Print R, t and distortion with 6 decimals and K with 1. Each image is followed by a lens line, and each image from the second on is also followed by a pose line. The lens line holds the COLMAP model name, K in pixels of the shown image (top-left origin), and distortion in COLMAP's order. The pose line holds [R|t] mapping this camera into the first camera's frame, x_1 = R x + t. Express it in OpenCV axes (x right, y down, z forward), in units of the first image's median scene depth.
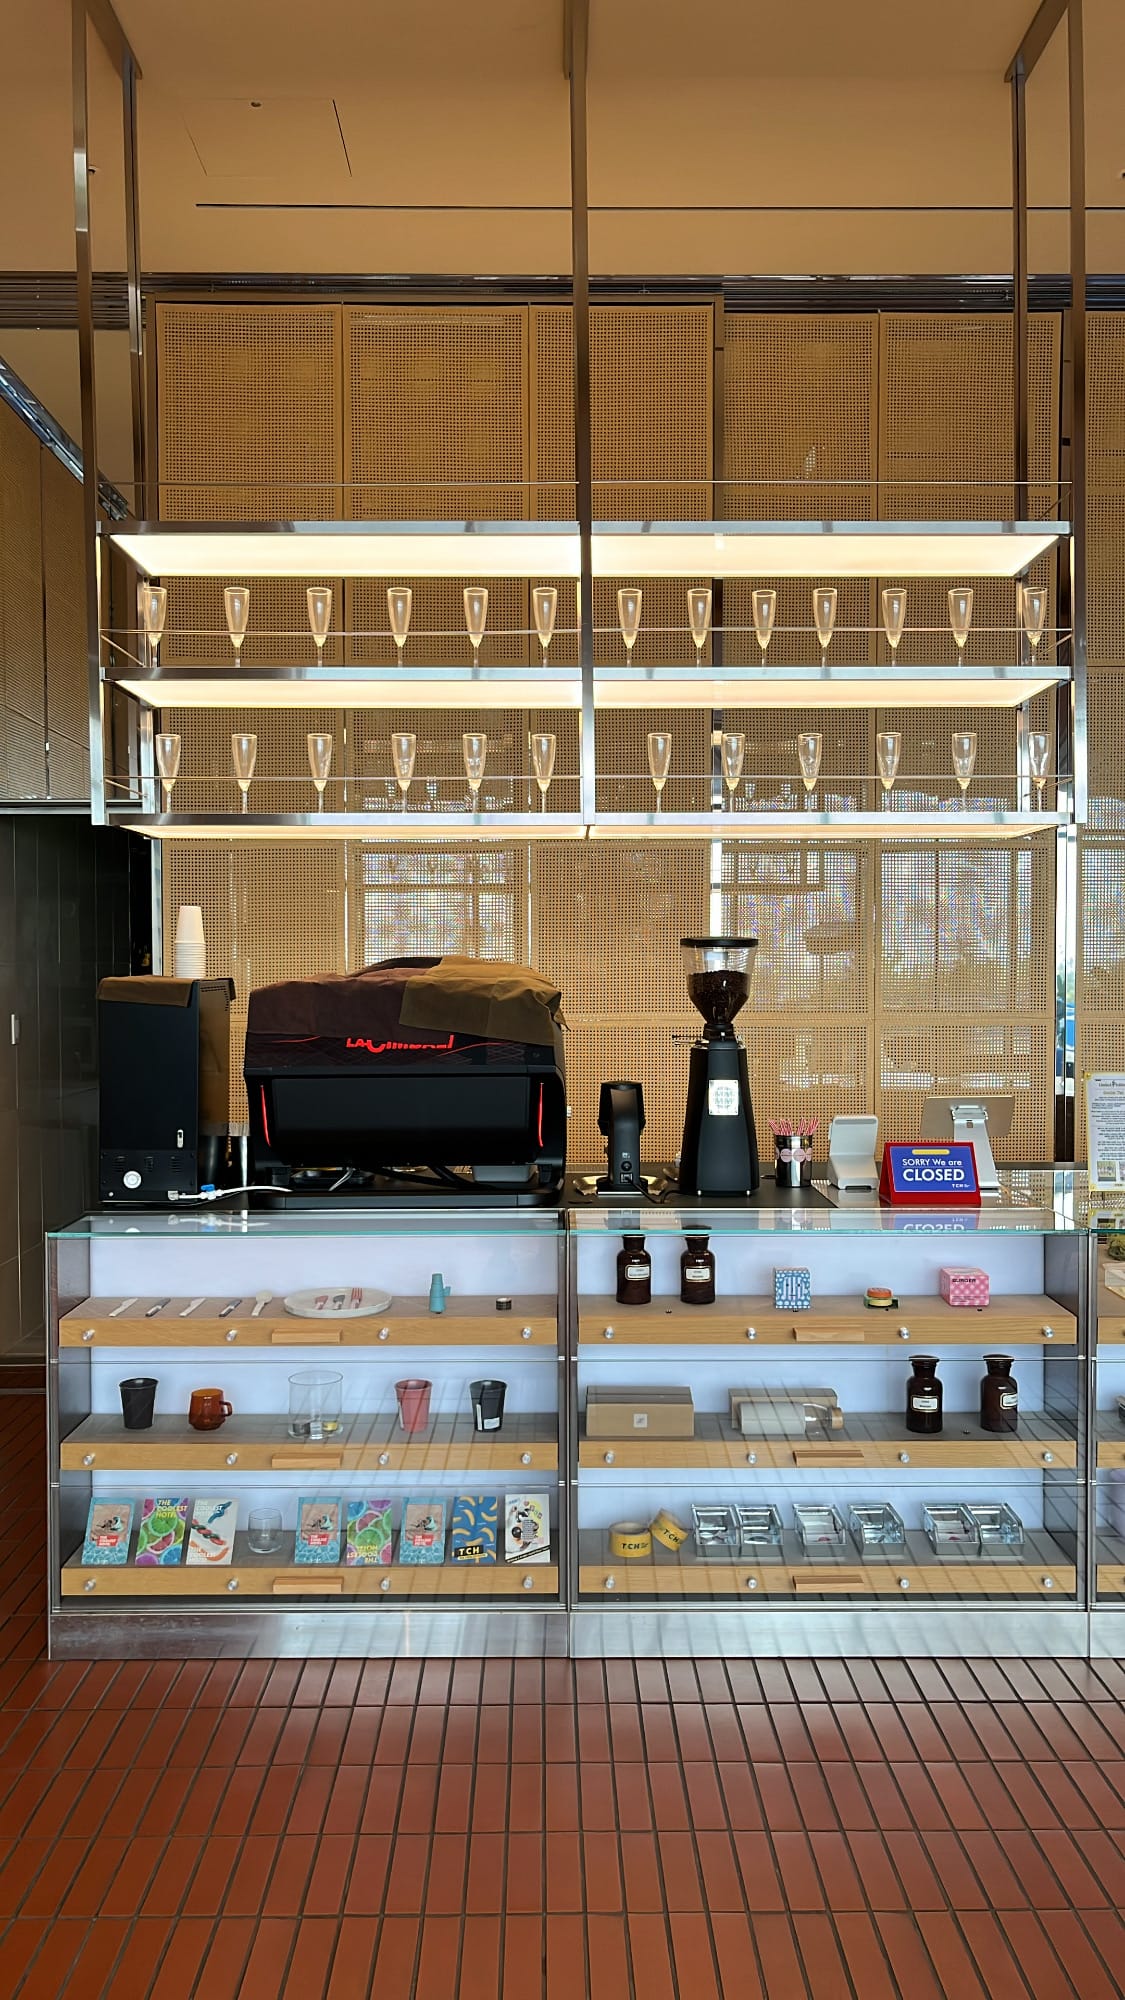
lens RADIAL K [[1599.1, 0, 559.3], [0, 1599.1, 1014.2], [0, 0, 1]] dist [0.020987, -0.003443]
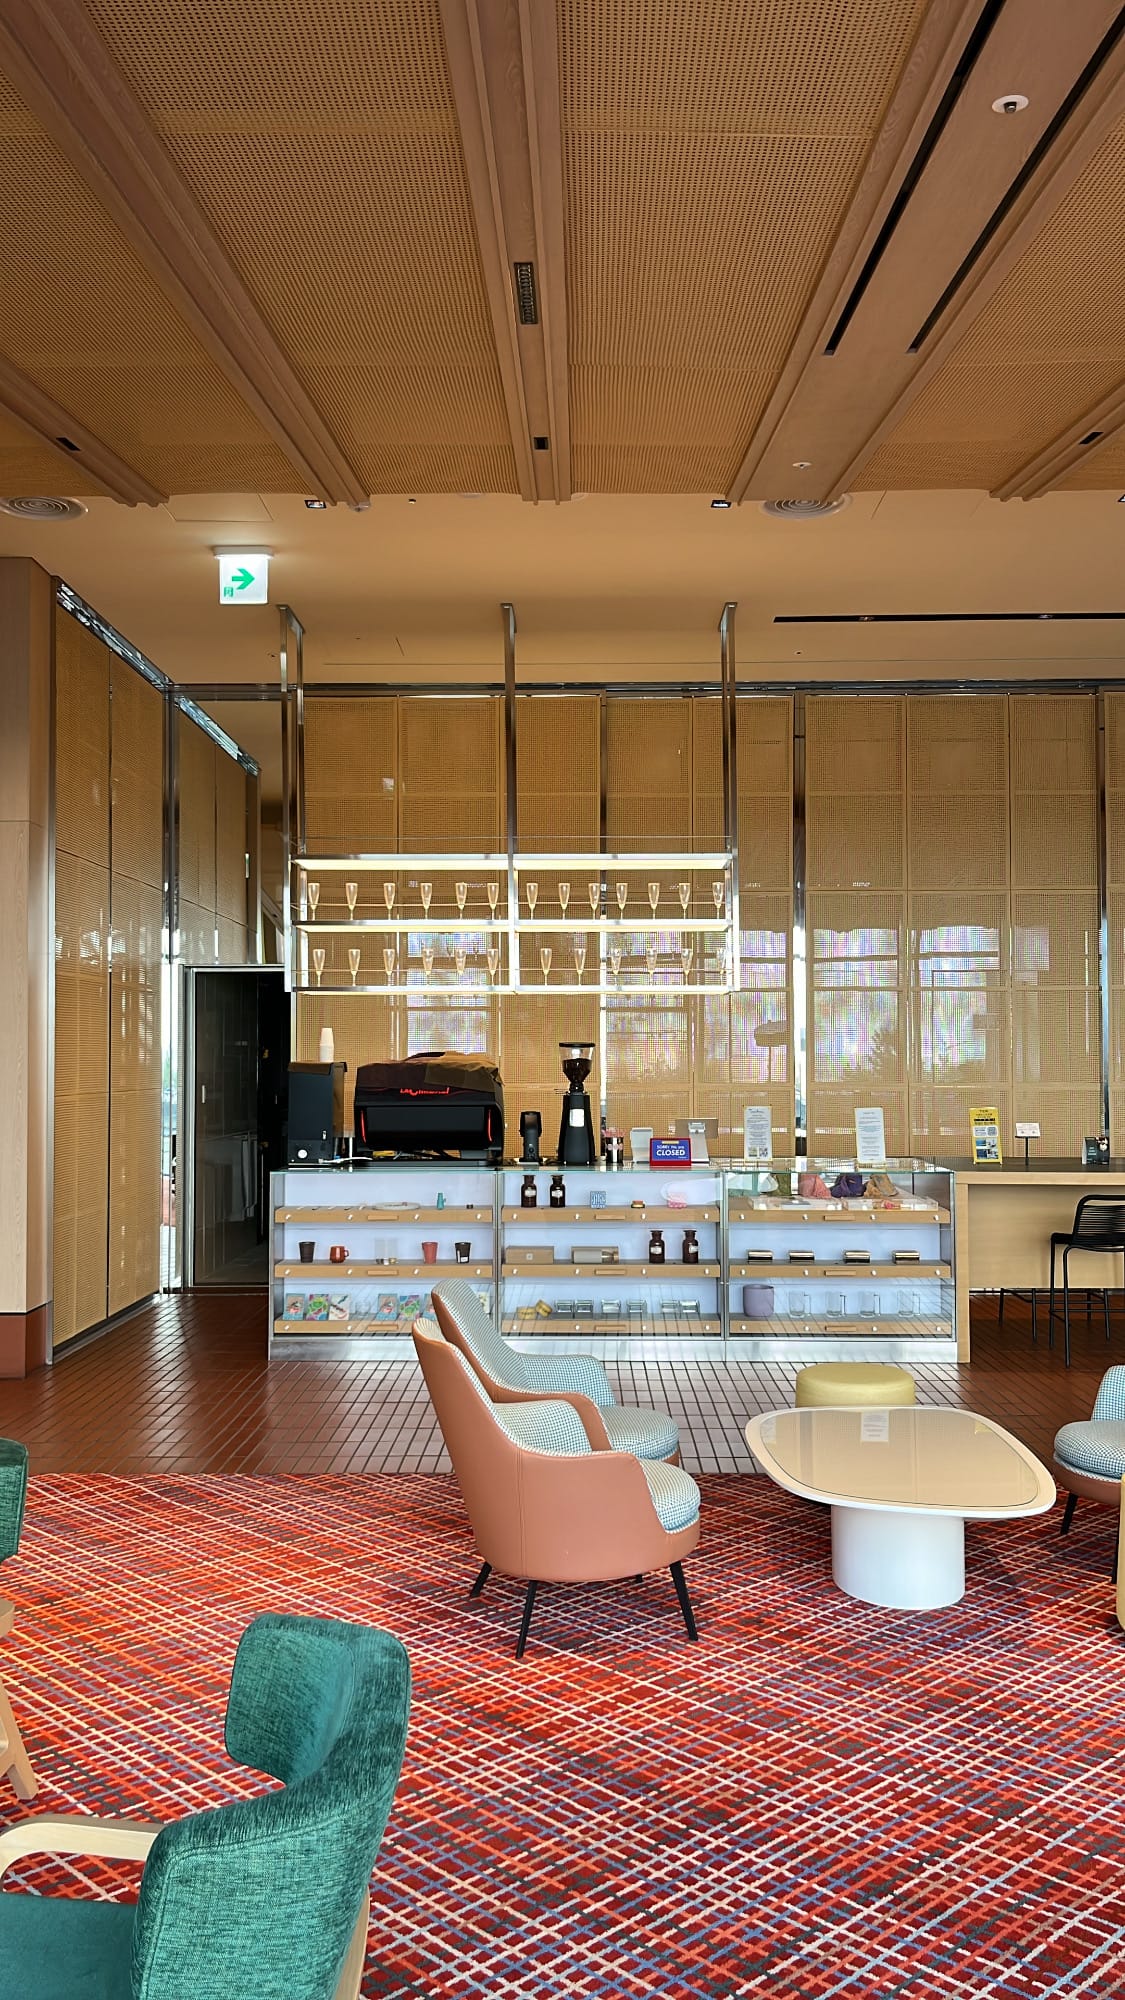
lens RADIAL K [[1599.1, 0, 559.3], [0, 1599.1, 1014.2], [0, 0, 1]] dist [0.020987, -0.003443]
pose [[0.999723, -0.000092, -0.023529, 0.137342], [-0.001339, 0.998150, -0.060789, 0.046490], [0.023491, 0.060803, 0.997873, -1.203021]]
